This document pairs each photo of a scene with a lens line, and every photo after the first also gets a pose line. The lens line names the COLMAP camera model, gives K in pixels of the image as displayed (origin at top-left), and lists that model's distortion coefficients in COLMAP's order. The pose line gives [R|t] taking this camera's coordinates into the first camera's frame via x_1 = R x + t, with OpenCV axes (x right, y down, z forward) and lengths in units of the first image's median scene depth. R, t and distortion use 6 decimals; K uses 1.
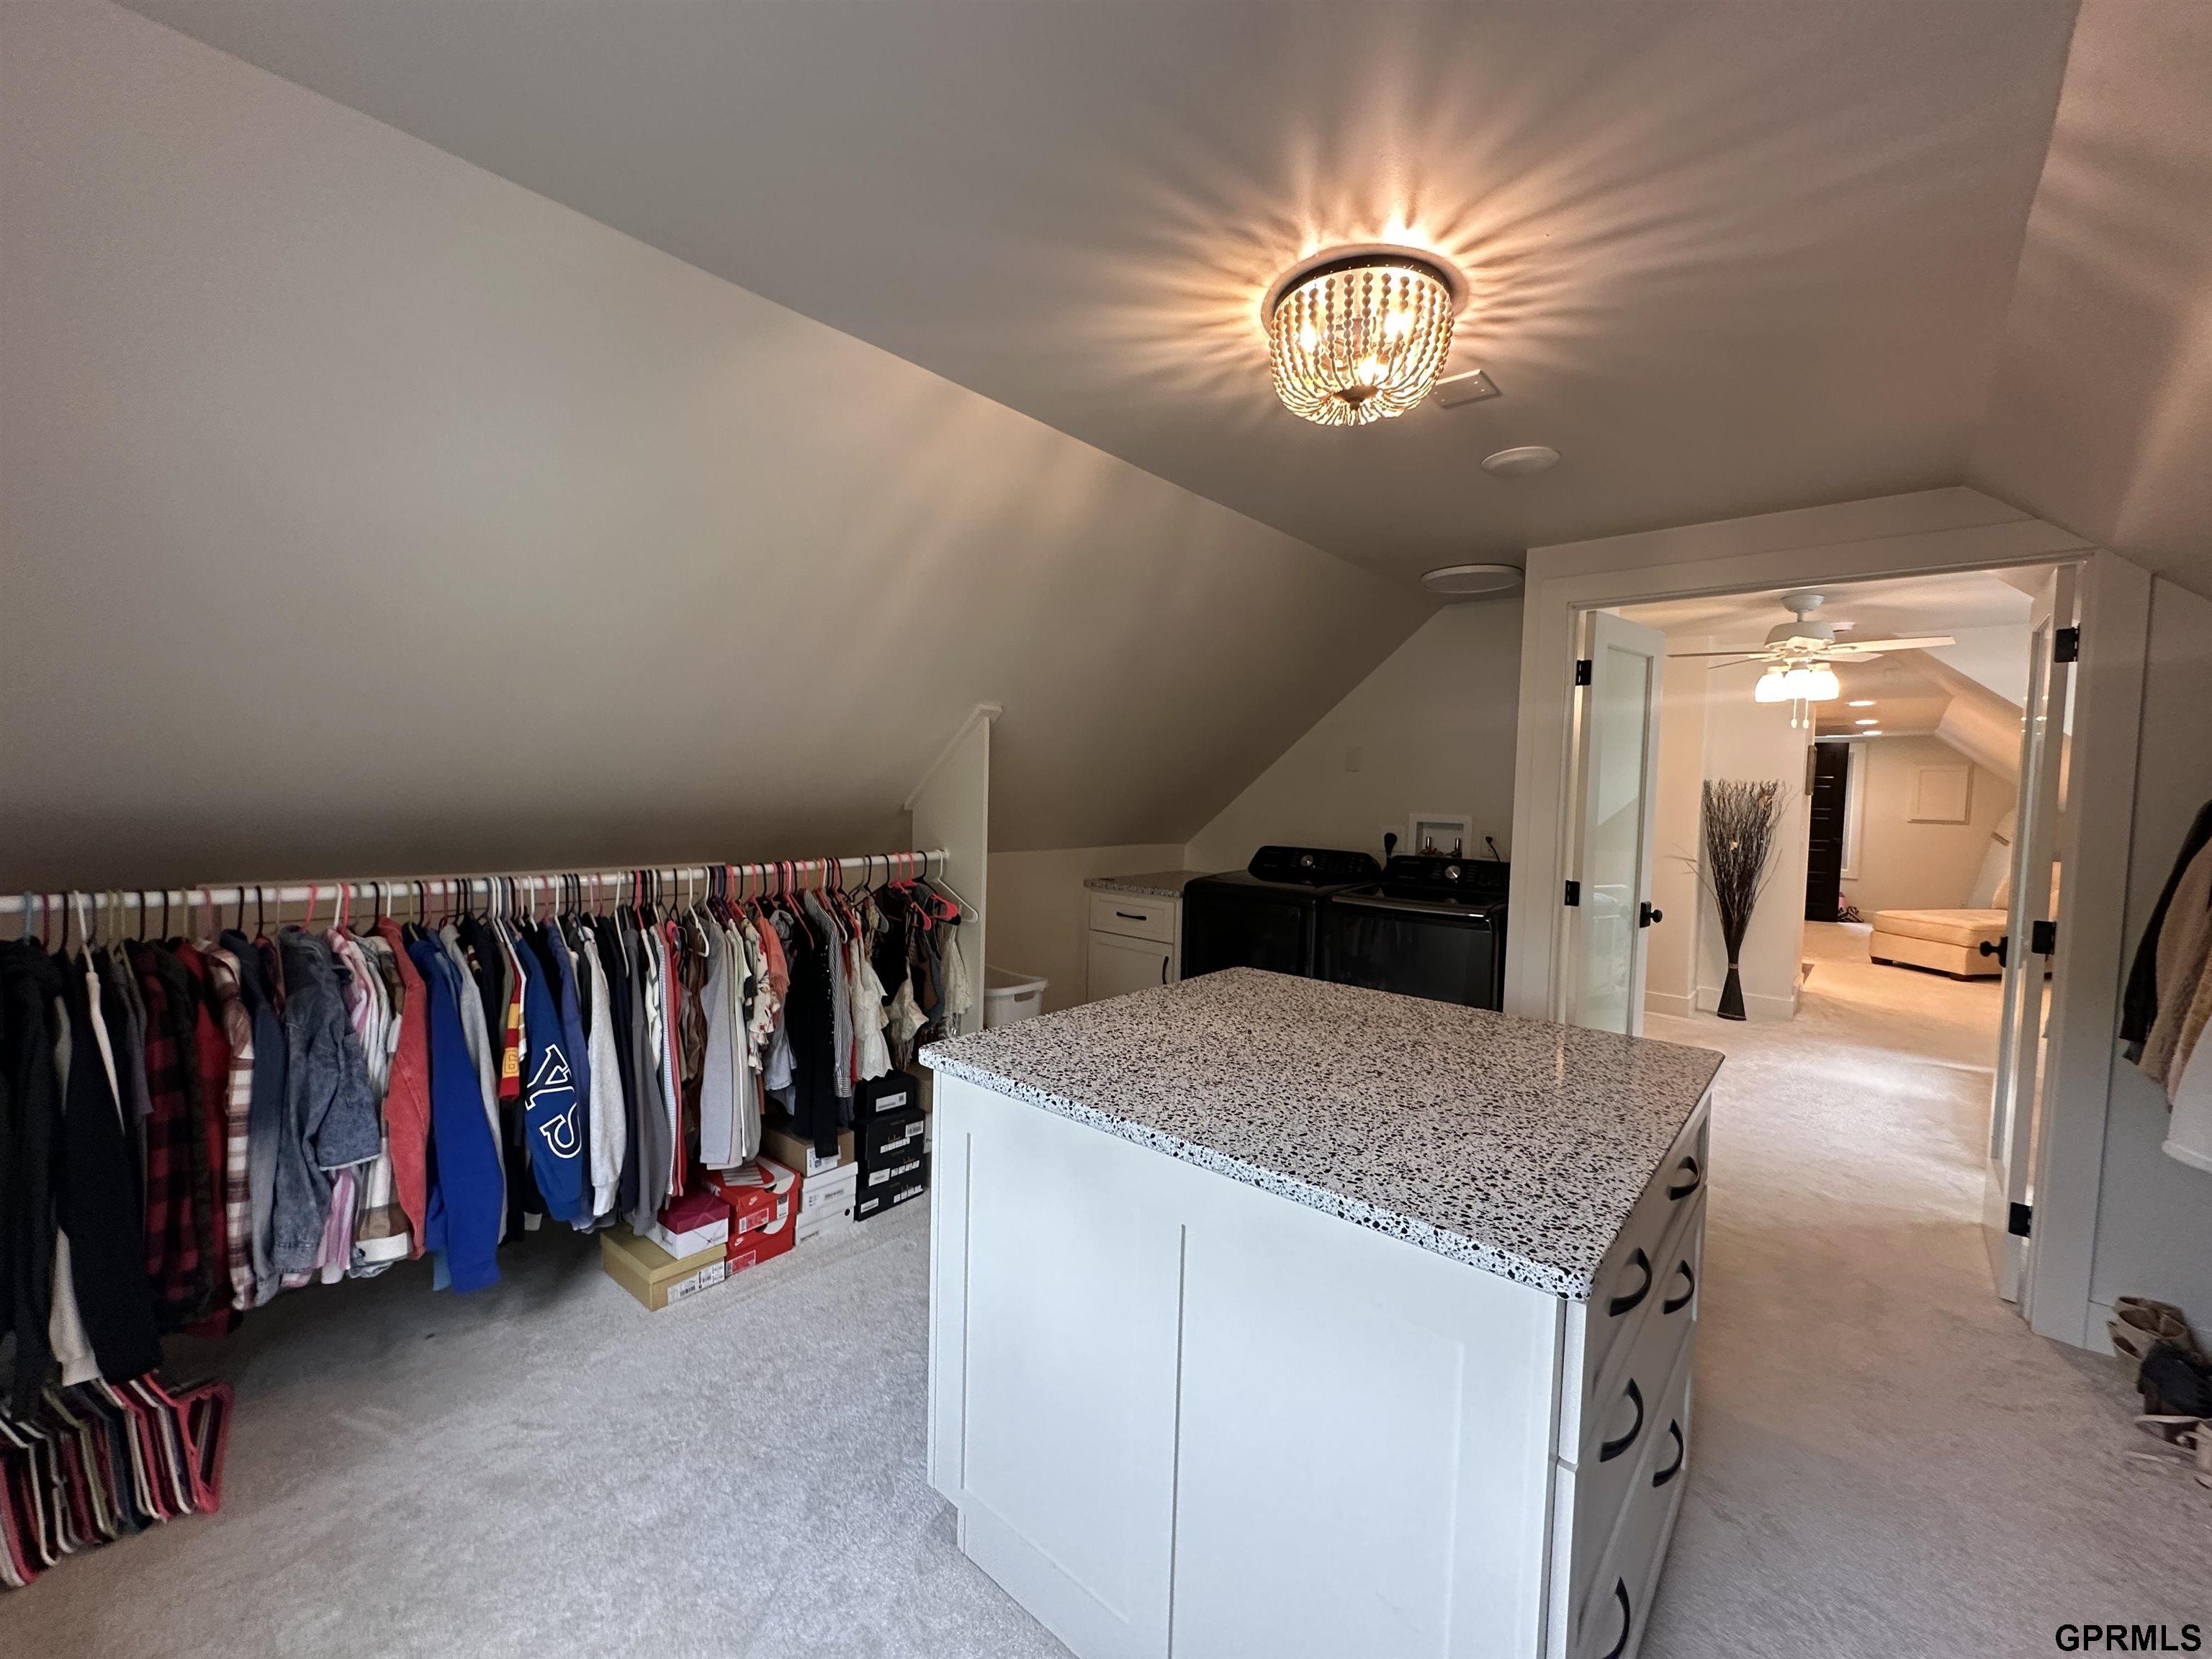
lens RADIAL K [[881.4, 0, 1106.0], [0, 881.4, 829.5], [0, 0, 1]] dist [-0.002684, -0.000415]
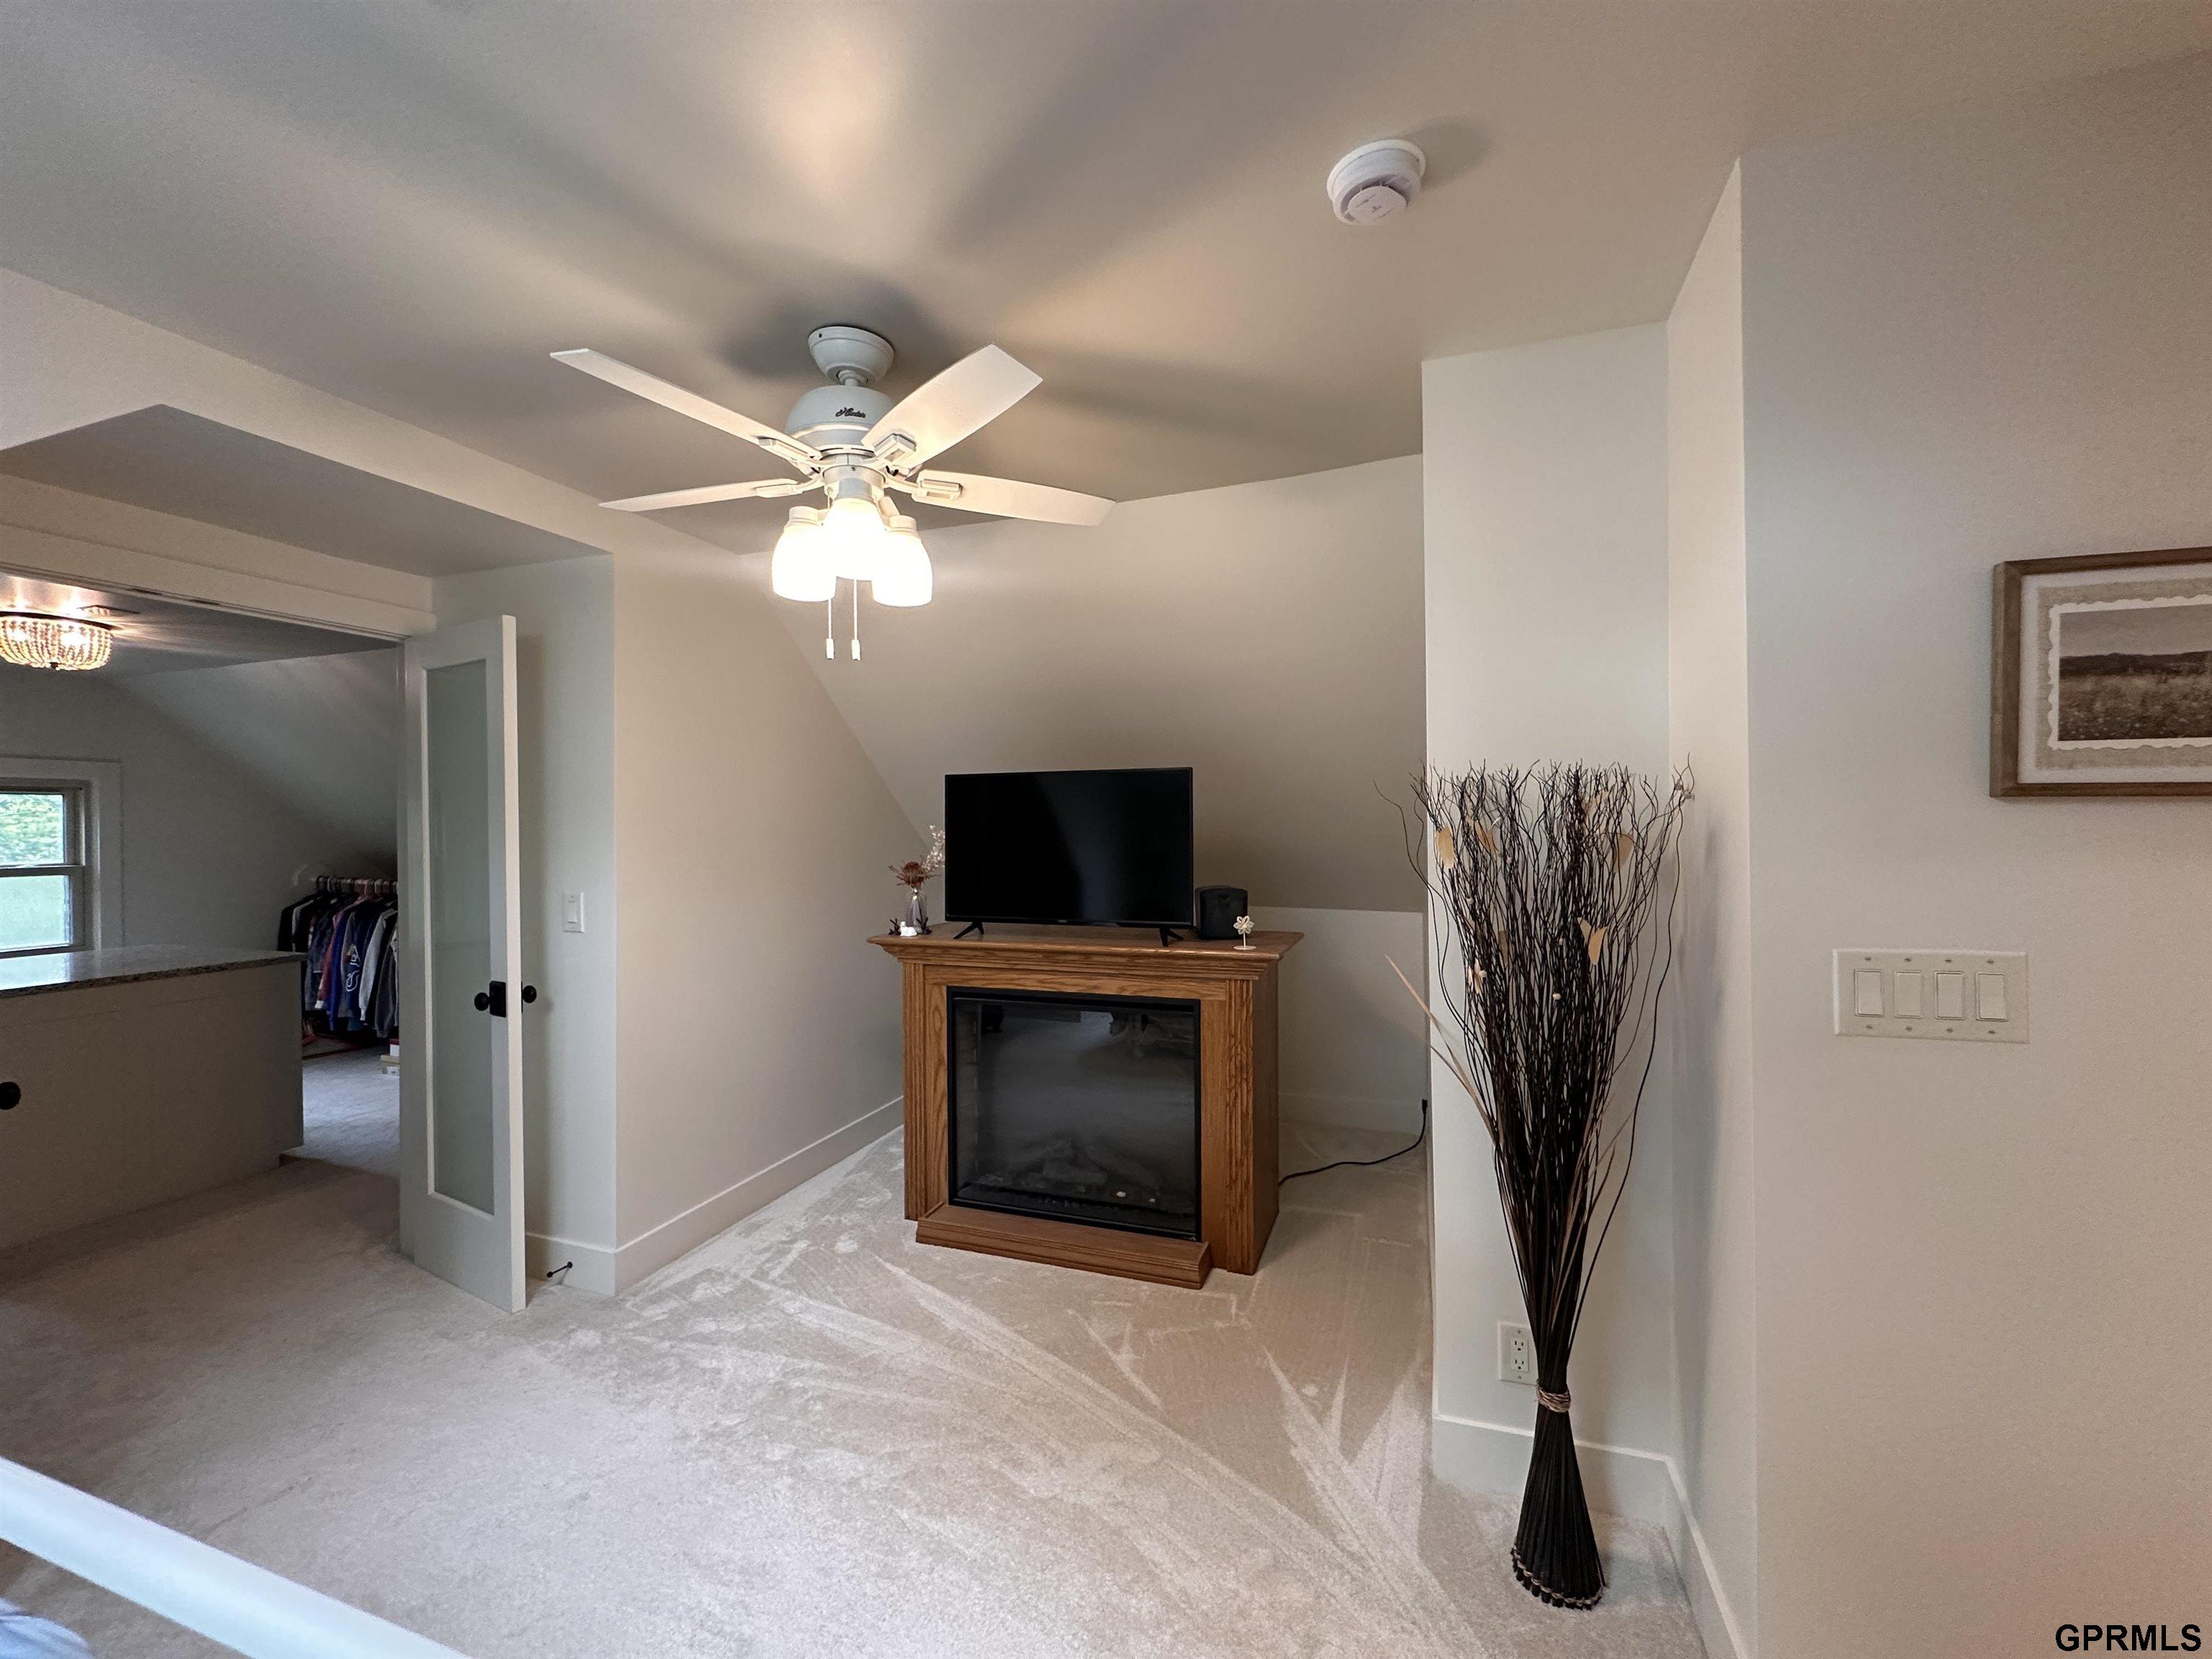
lens RADIAL K [[881.4, 0, 1106.0], [0, 881.4, 829.5], [0, 0, 1]] dist [-0.002684, -0.000415]
pose [[0.377801, -0.028354, -0.925453, 2.212309], [-0.025948, 0.998814, -0.041194, -0.036750], [0.925523, 0.039576, 0.376617, 1.766813]]
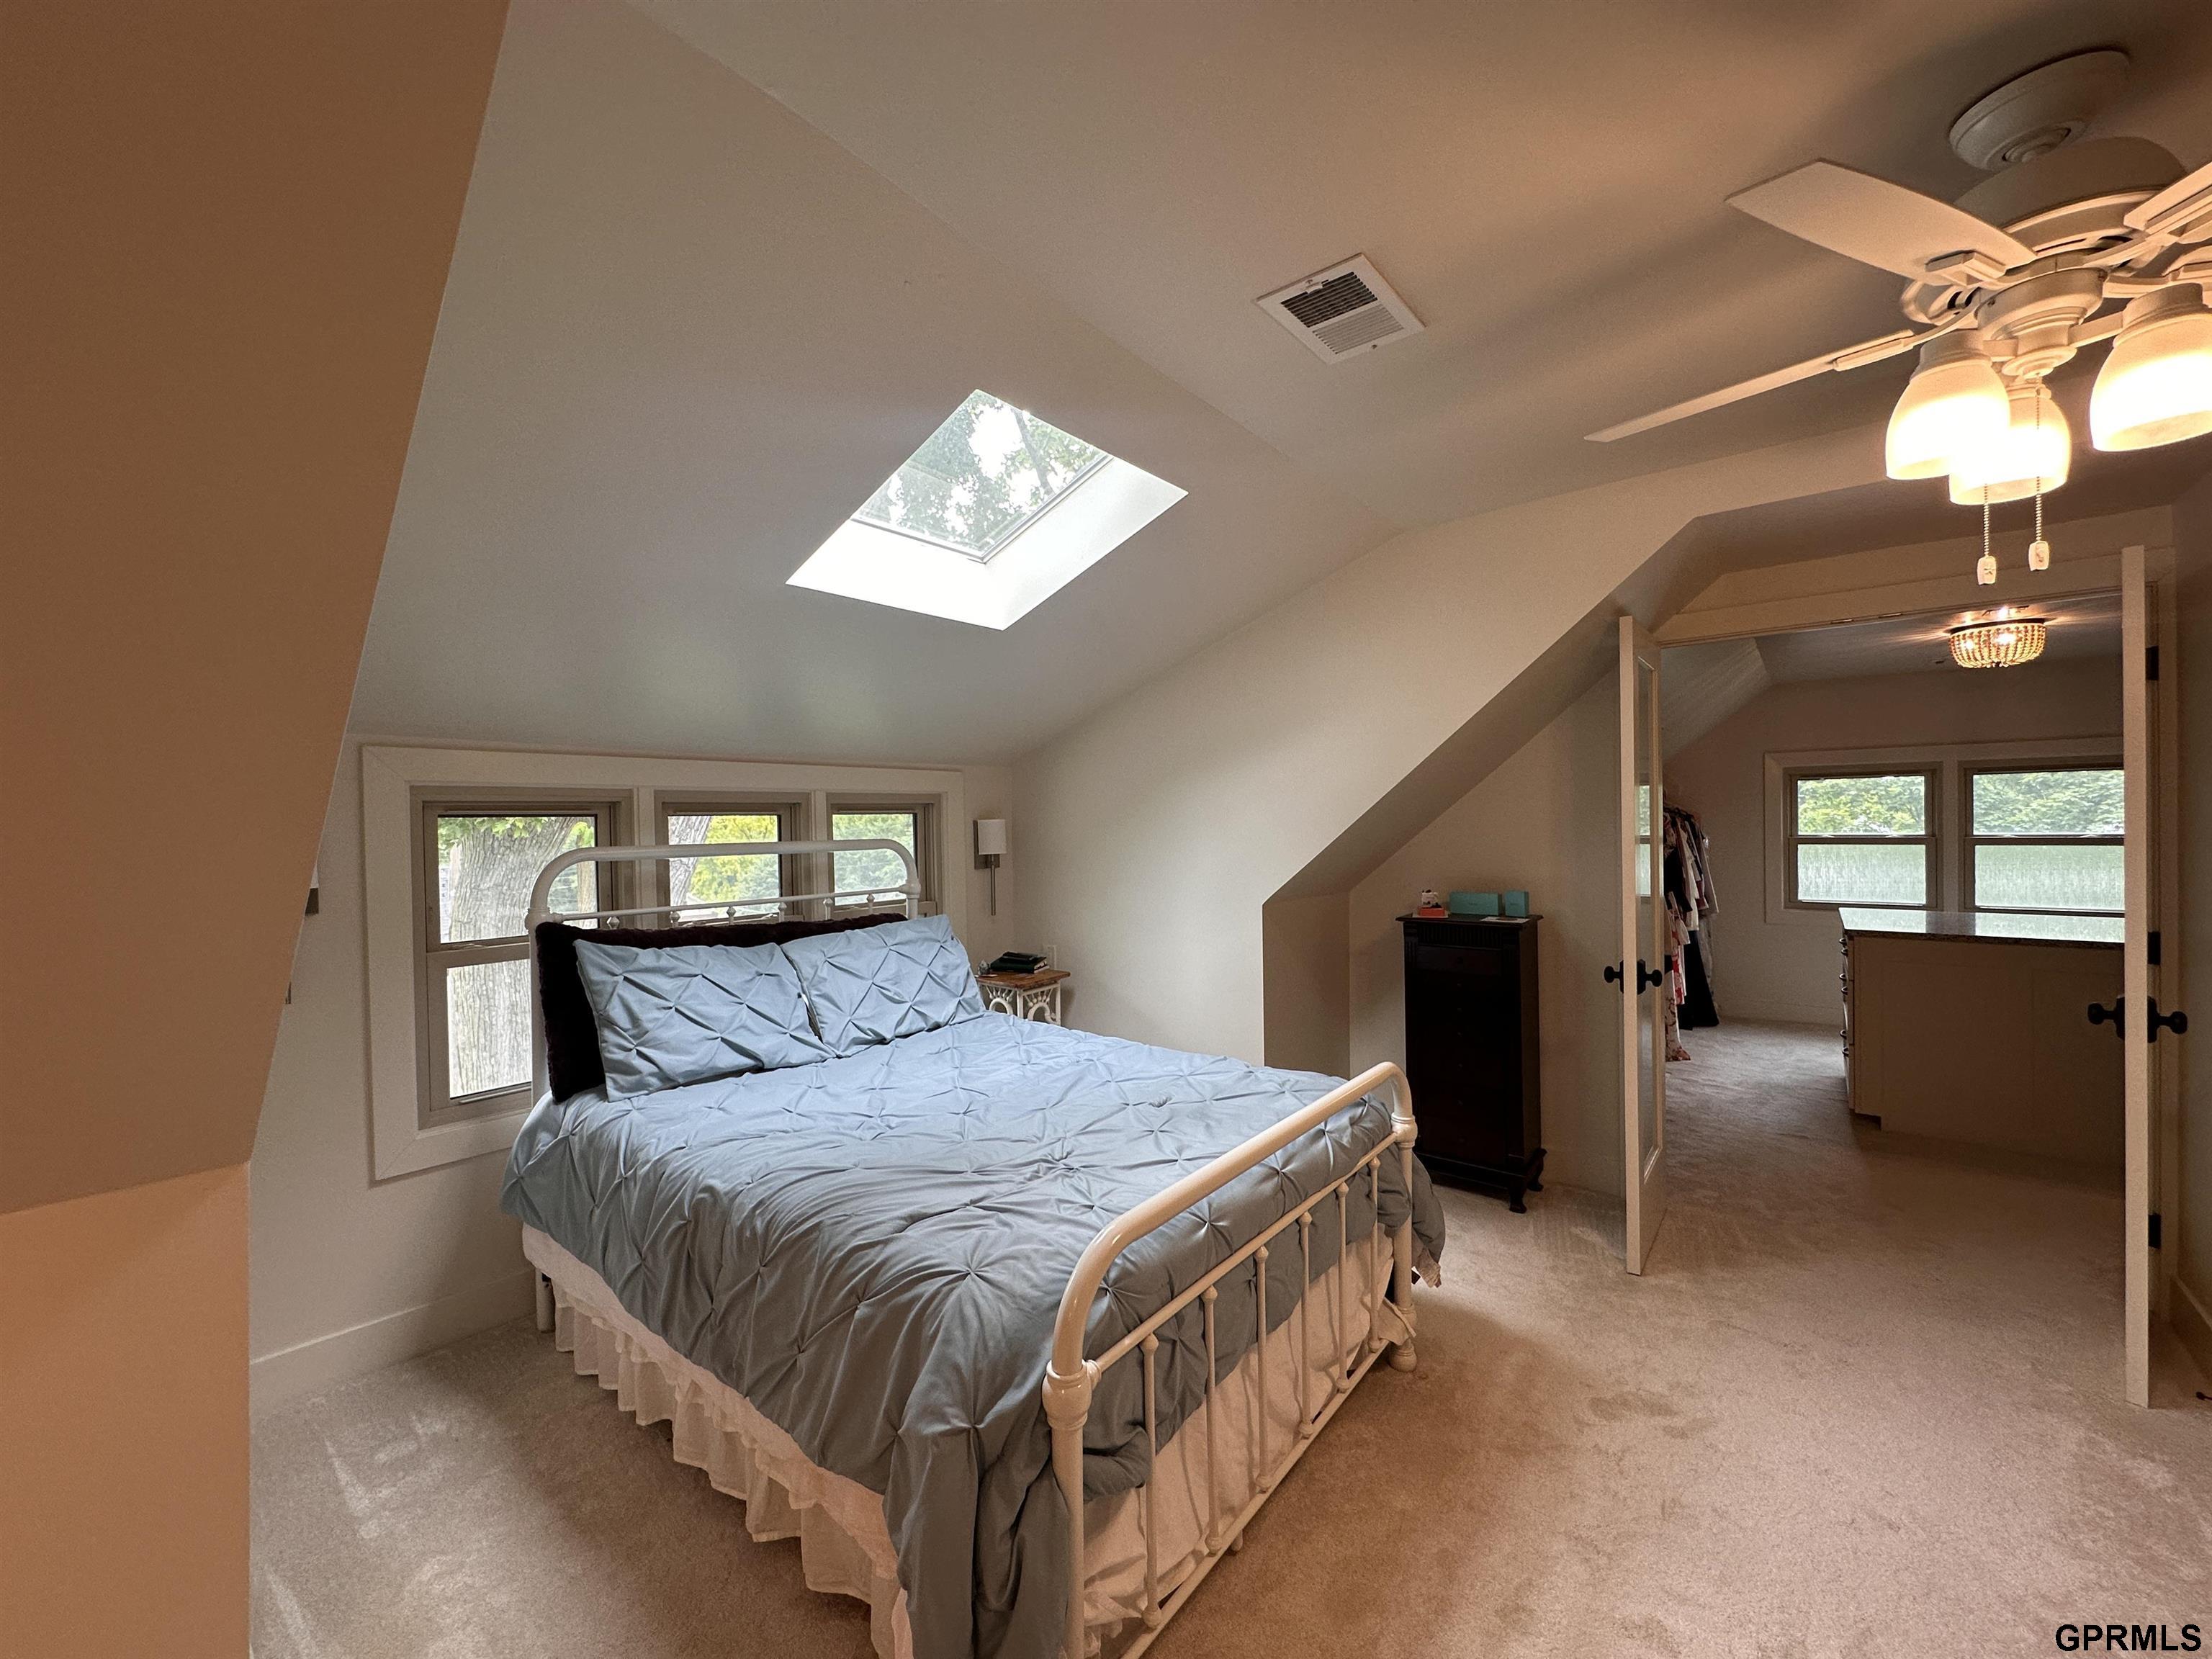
lens RADIAL K [[881.4, 0, 1106.0], [0, 881.4, 829.5], [0, 0, 1]] dist [-0.002684, -0.000415]
pose [[-0.999196, -0.009524, -0.038943, 1.988207], [-0.011738, 0.998305, 0.057010, -0.082715], [0.038334, 0.057421, -0.997614, 2.336615]]
